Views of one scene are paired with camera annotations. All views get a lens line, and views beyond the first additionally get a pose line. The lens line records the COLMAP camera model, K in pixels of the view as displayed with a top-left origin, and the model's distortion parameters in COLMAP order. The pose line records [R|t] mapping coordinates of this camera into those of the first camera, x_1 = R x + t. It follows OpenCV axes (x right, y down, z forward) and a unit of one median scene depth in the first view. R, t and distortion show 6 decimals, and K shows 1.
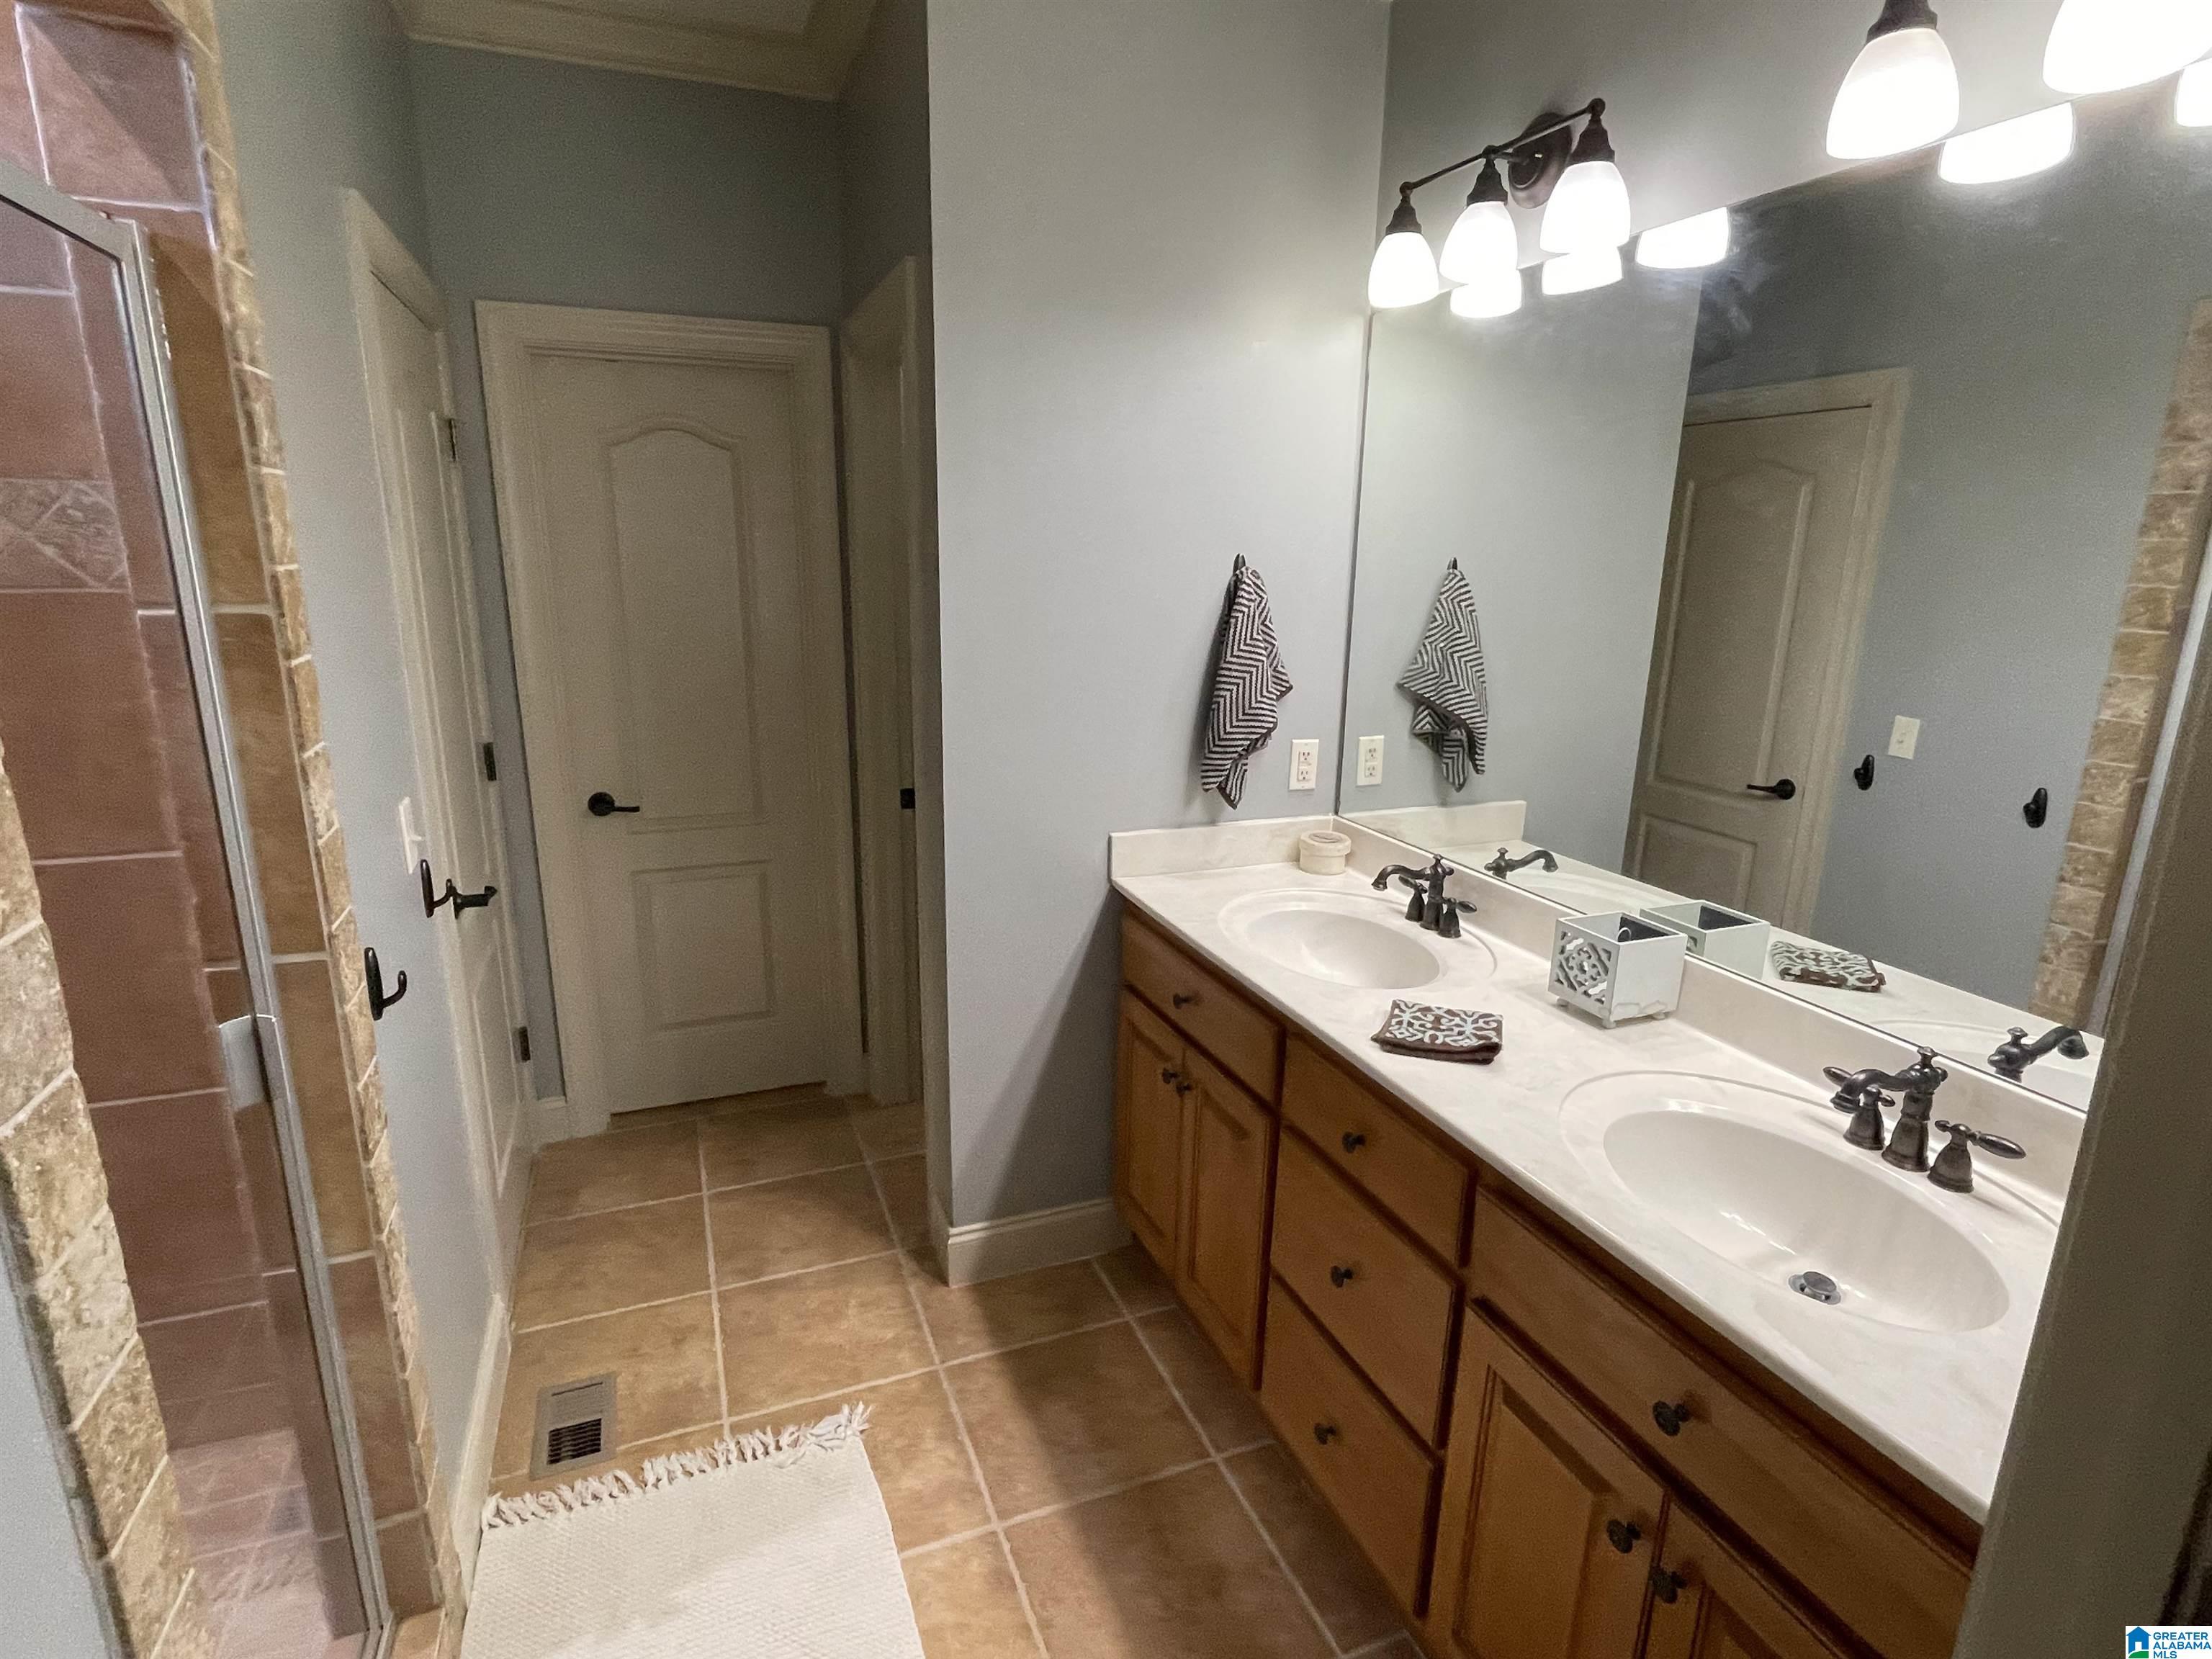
lens RADIAL K [[1123.8, 0, 1104.2], [0, 1123.8, 829.1], [0, 0, 1]] dist [-0.001330, 0.000131]
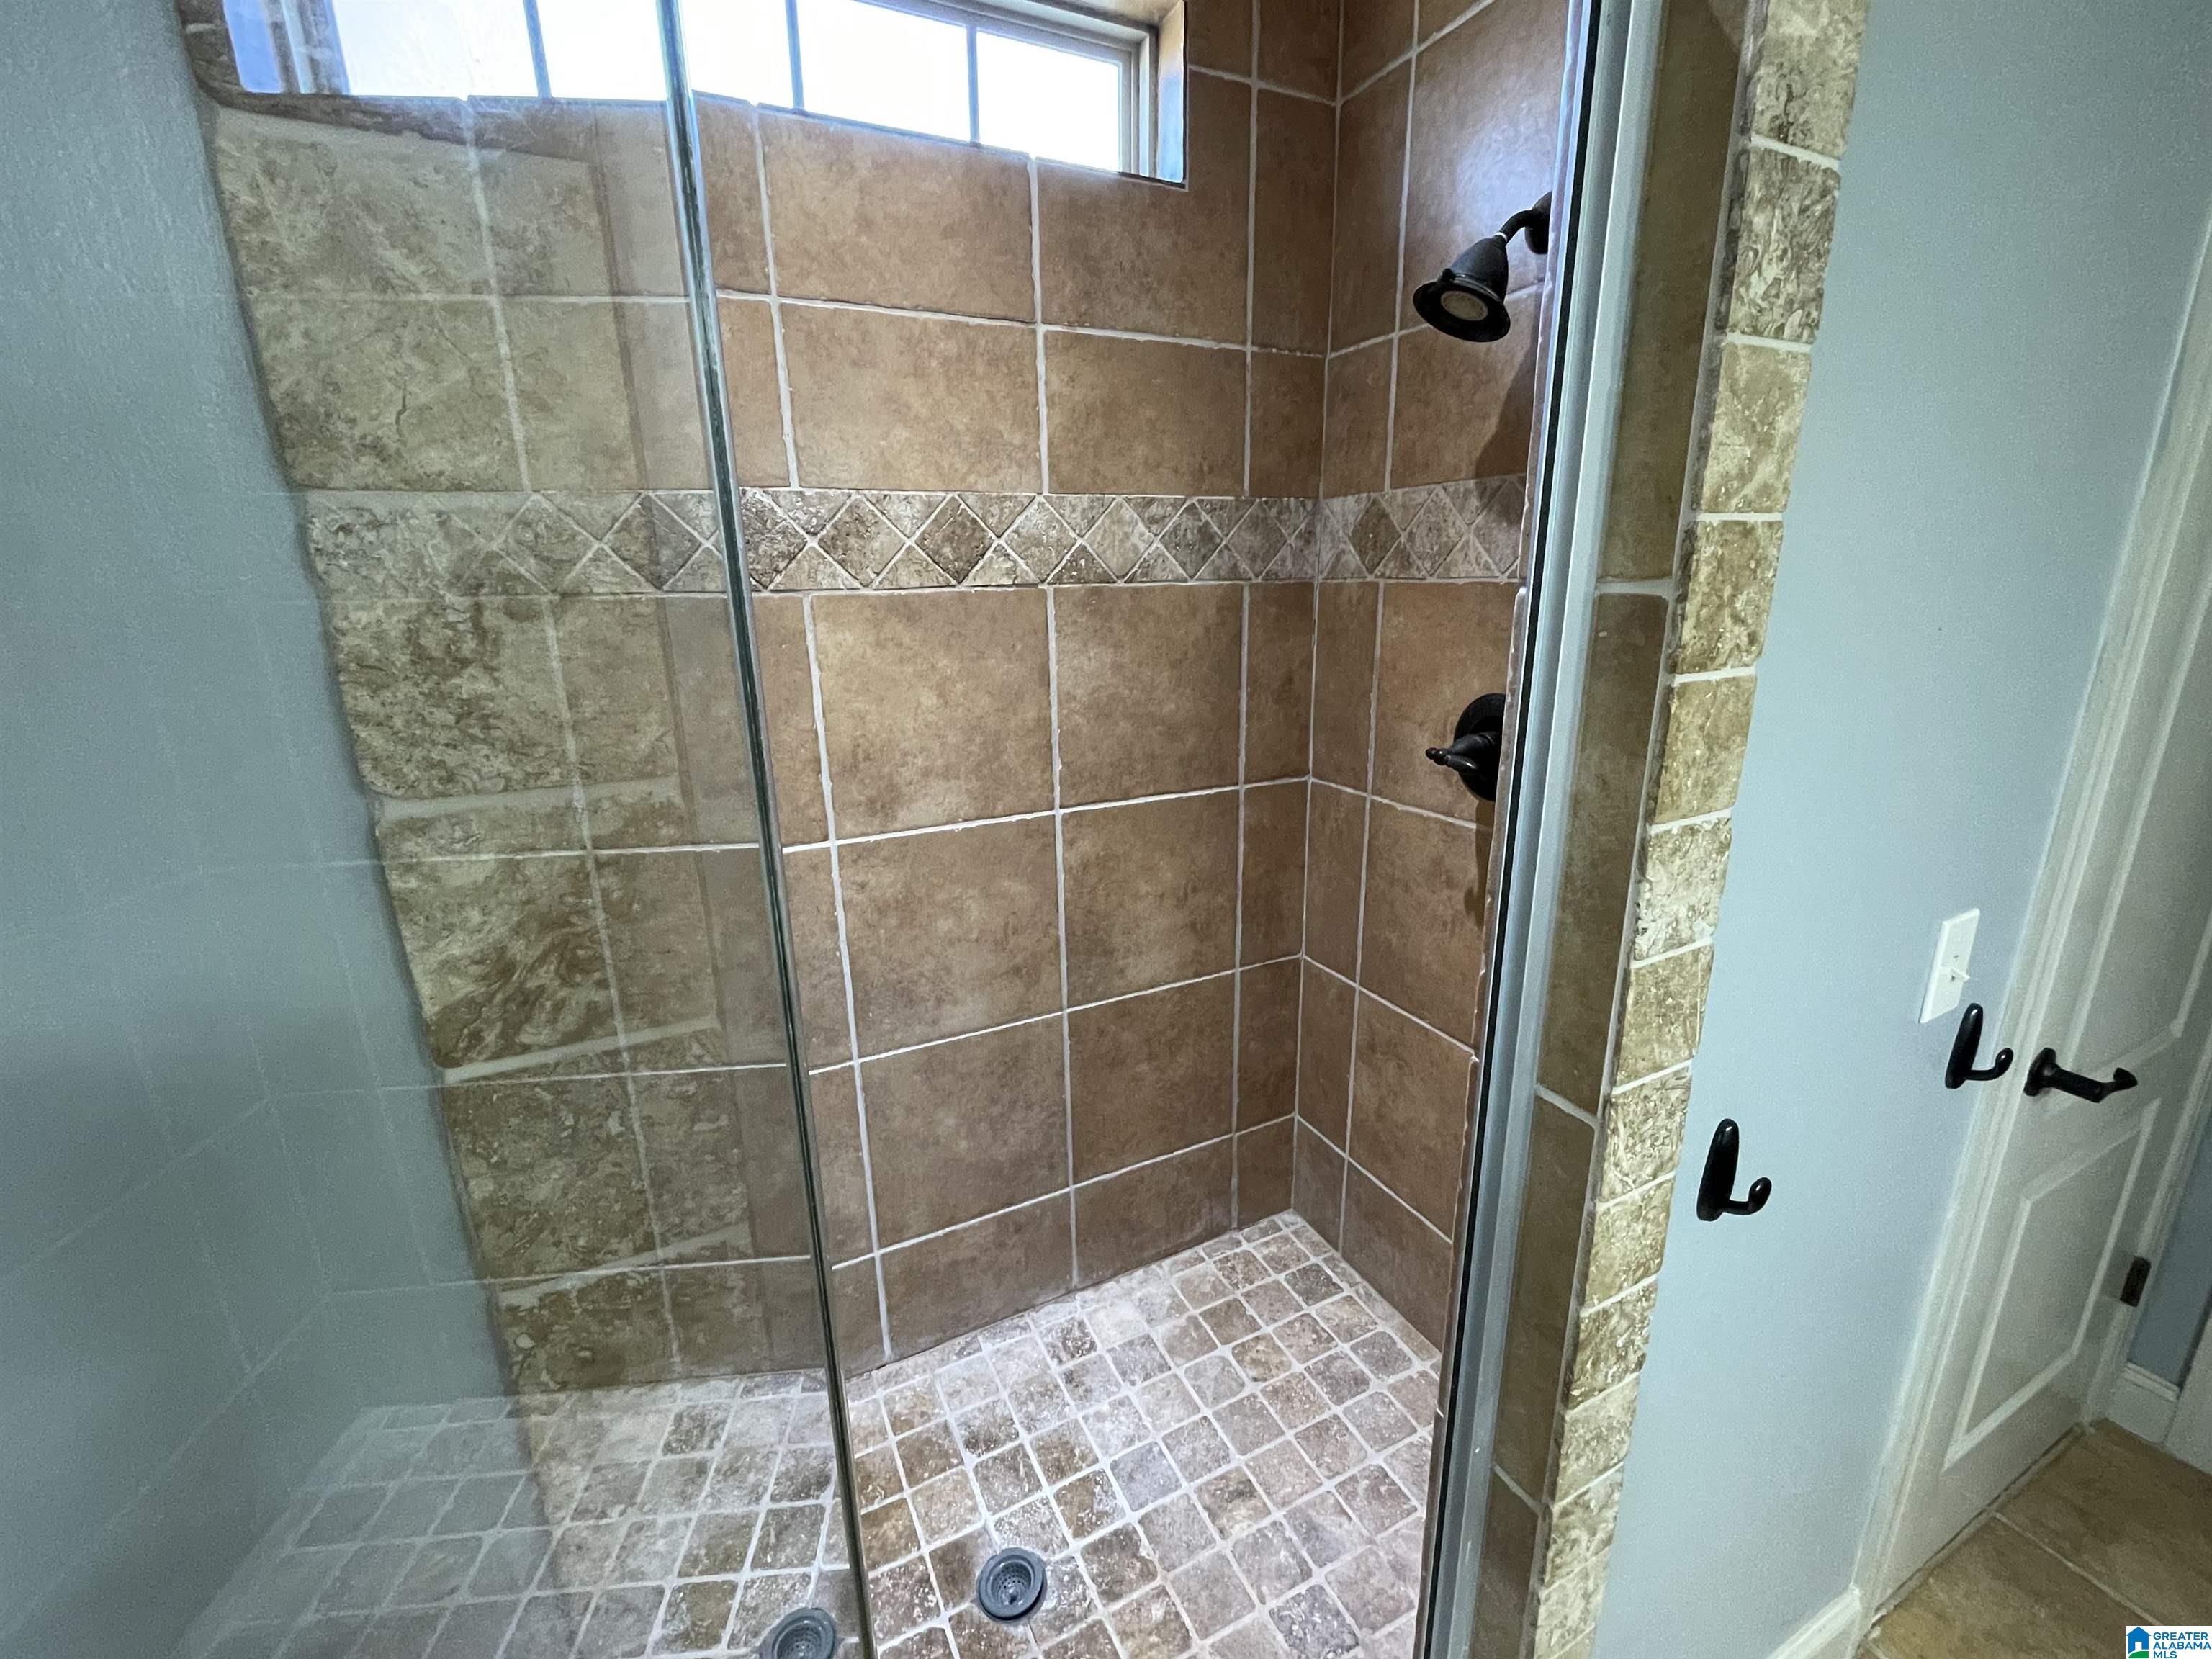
lens RADIAL K [[899.6, 0, 1109.4], [0, 899.6, 822.2], [0, 0, 1]] dist [-0.001048, 0.000073]
pose [[0.077187, 0.245612, -0.966290, -0.255247], [-0.226731, 0.948113, 0.222880, -0.110233], [0.970894, 0.201885, 0.128870, 0.637095]]
